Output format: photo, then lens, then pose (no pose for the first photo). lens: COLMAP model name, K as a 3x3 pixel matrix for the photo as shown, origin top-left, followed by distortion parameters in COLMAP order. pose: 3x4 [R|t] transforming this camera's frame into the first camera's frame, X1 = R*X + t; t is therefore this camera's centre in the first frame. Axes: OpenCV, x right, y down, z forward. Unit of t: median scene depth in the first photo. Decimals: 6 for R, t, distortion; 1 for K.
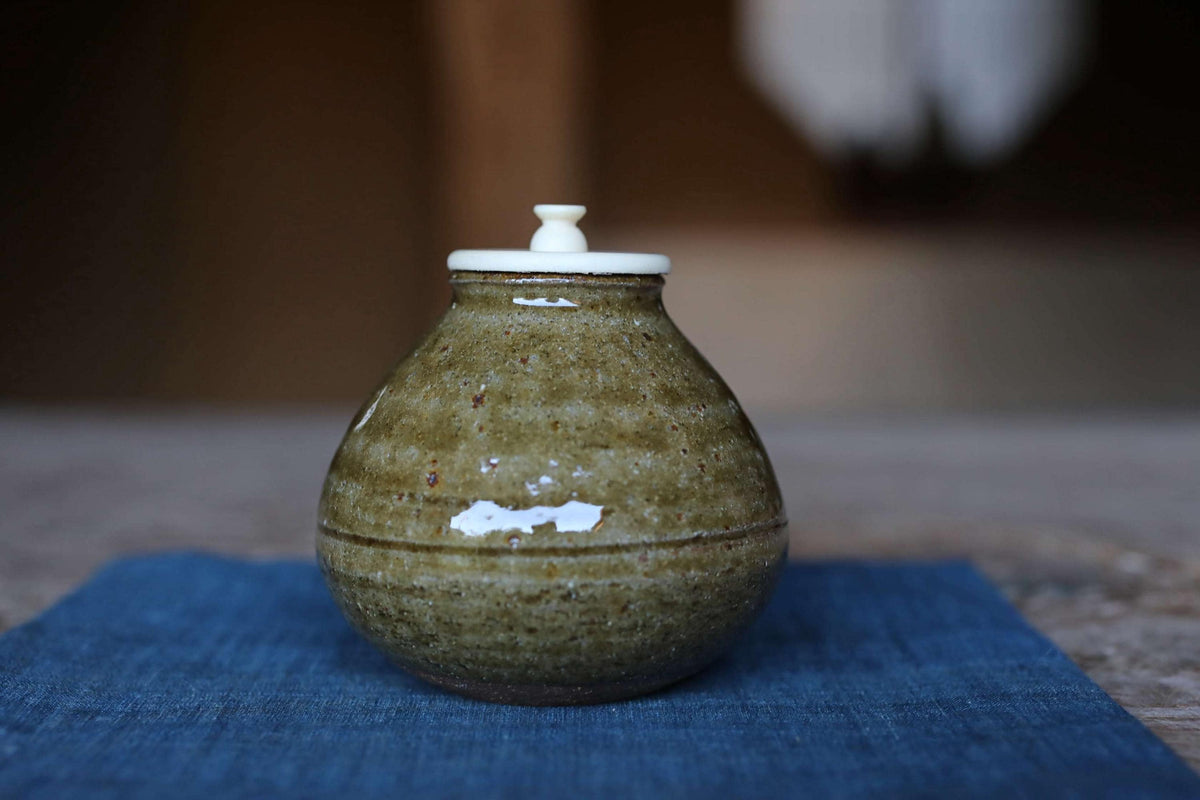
lens RADIAL K [[2152.9, 0, 600.0], [0, 2152.9, 400.0], [0, 0, 1]] dist [0.114976, 0.055387]
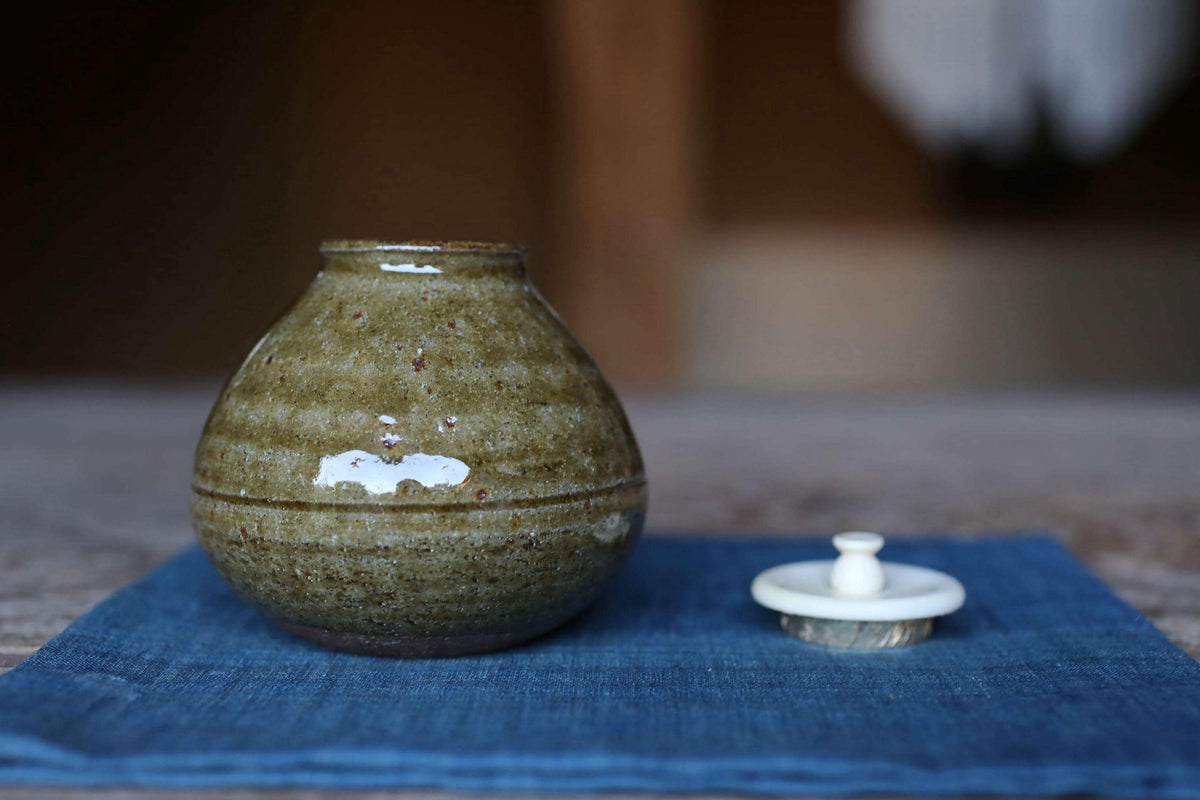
lens RADIAL K [[2152.9, 0, 600.0], [0, 2152.9, 400.0], [0, 0, 1]] dist [0.114976, 0.055387]
pose [[0.896740, -0.036062, 0.441086, -0.440341], [0.035013, 0.999331, 0.010520, 0.009741], [-0.441171, 0.006010, 0.897403, 0.034258]]
